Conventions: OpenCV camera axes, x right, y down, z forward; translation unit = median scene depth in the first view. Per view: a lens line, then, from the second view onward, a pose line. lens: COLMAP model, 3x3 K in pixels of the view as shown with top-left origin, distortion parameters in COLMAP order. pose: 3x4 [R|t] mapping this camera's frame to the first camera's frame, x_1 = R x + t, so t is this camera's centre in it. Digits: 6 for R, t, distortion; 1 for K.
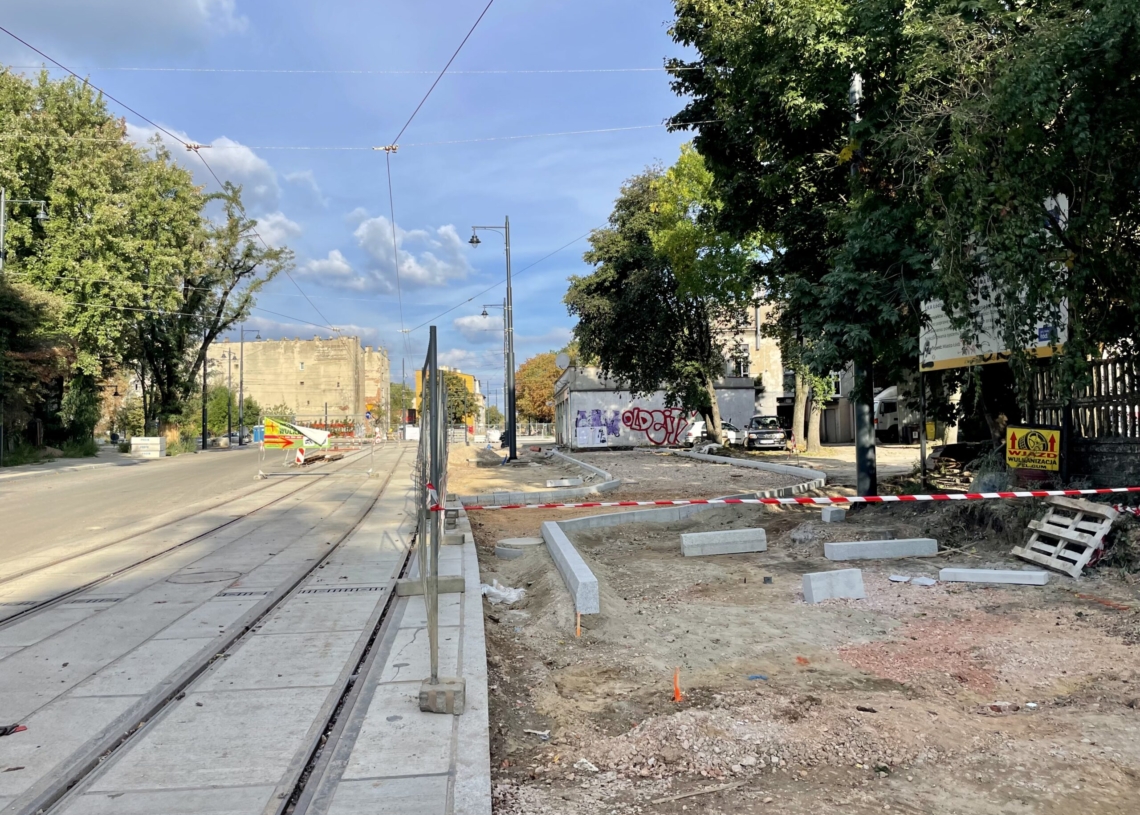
lens RADIAL K [[1094.1, 0, 633.4], [0, 1094.1, 383.9], [0, 0, 1]] dist [0.008883, -0.083279]
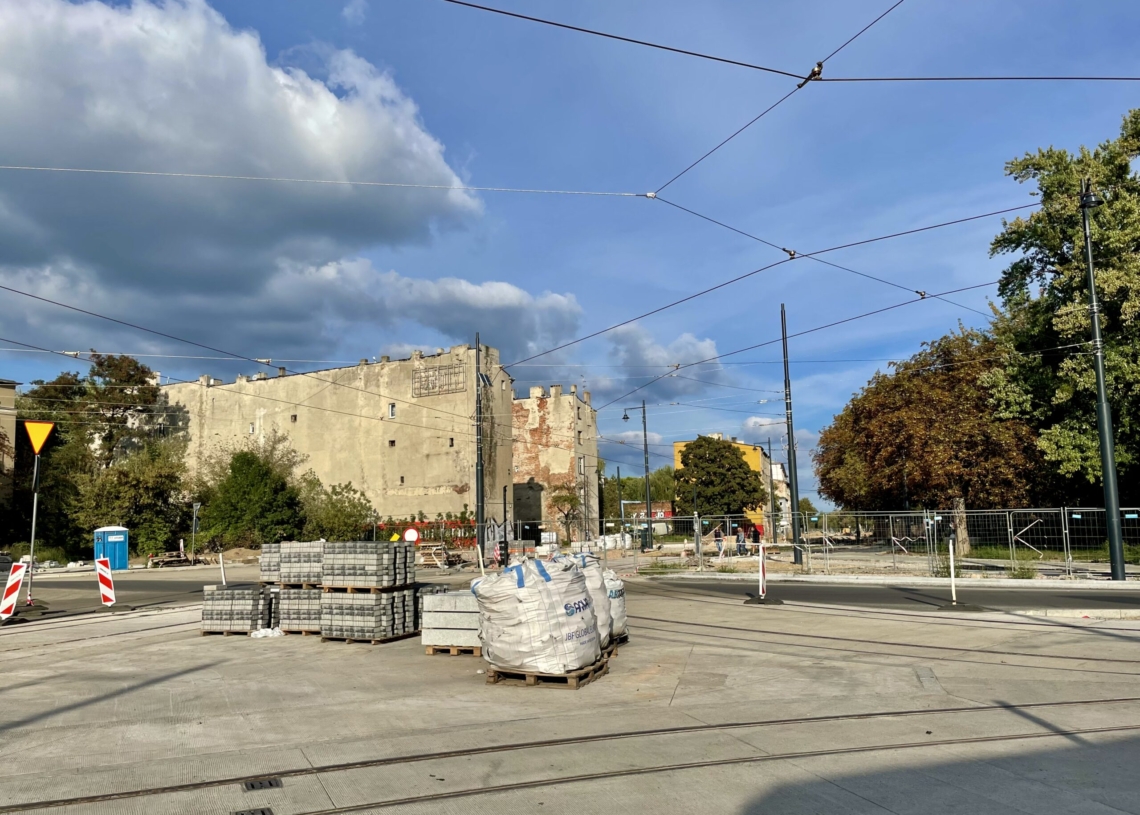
lens RADIAL K [[901.8, 0, 557.3], [0, 901.8, 436.1], [0, 0, 1]] dist [0.115083, -0.163291]
pose [[0.916816, -0.044258, -0.396851, -0.163076], [0.020222, 0.997710, -0.064550, 0.067952], [0.398799, 0.051156, 0.915611, 1.710894]]
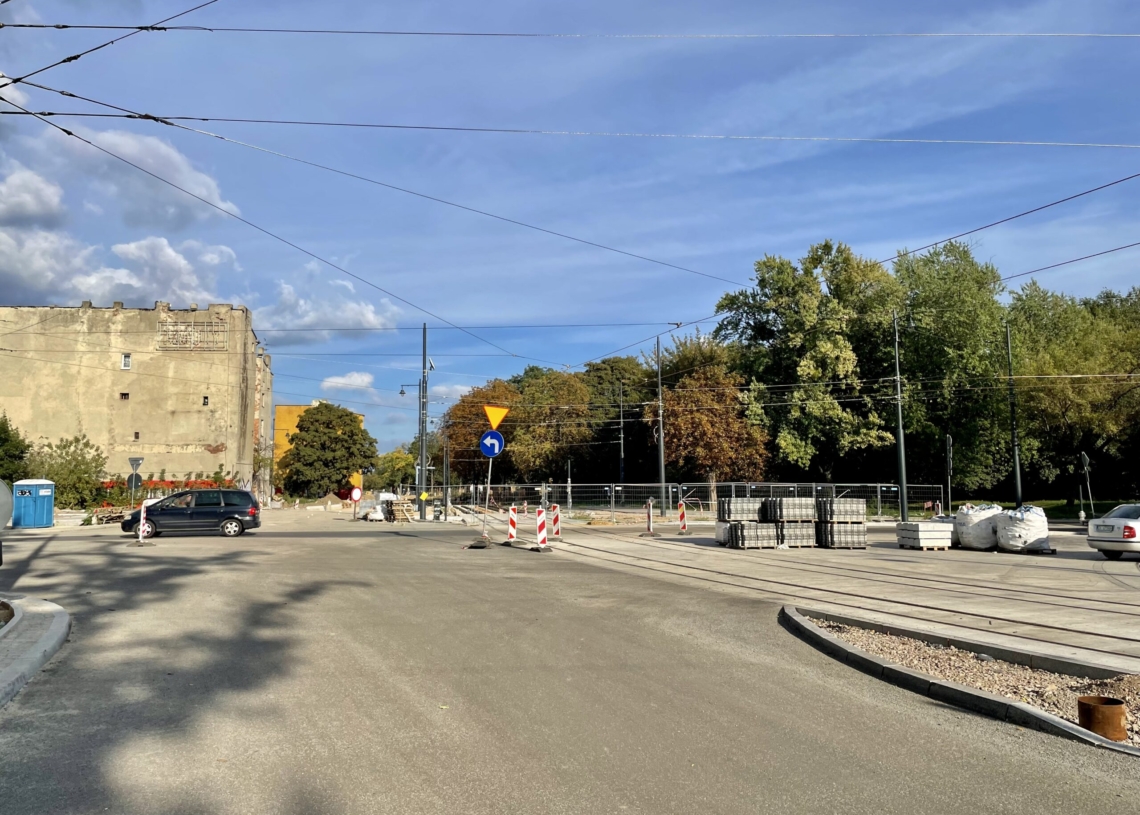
lens RADIAL K [[913.9, 0, 571.4], [0, 913.9, 385.6], [0, 0, 1]] dist [0.095690, -0.154822]
pose [[0.975395, 0.036929, 0.217350, -0.532602], [-0.020240, 0.996707, -0.078517, 0.062035], [-0.219534, 0.072186, 0.972931, 1.488203]]
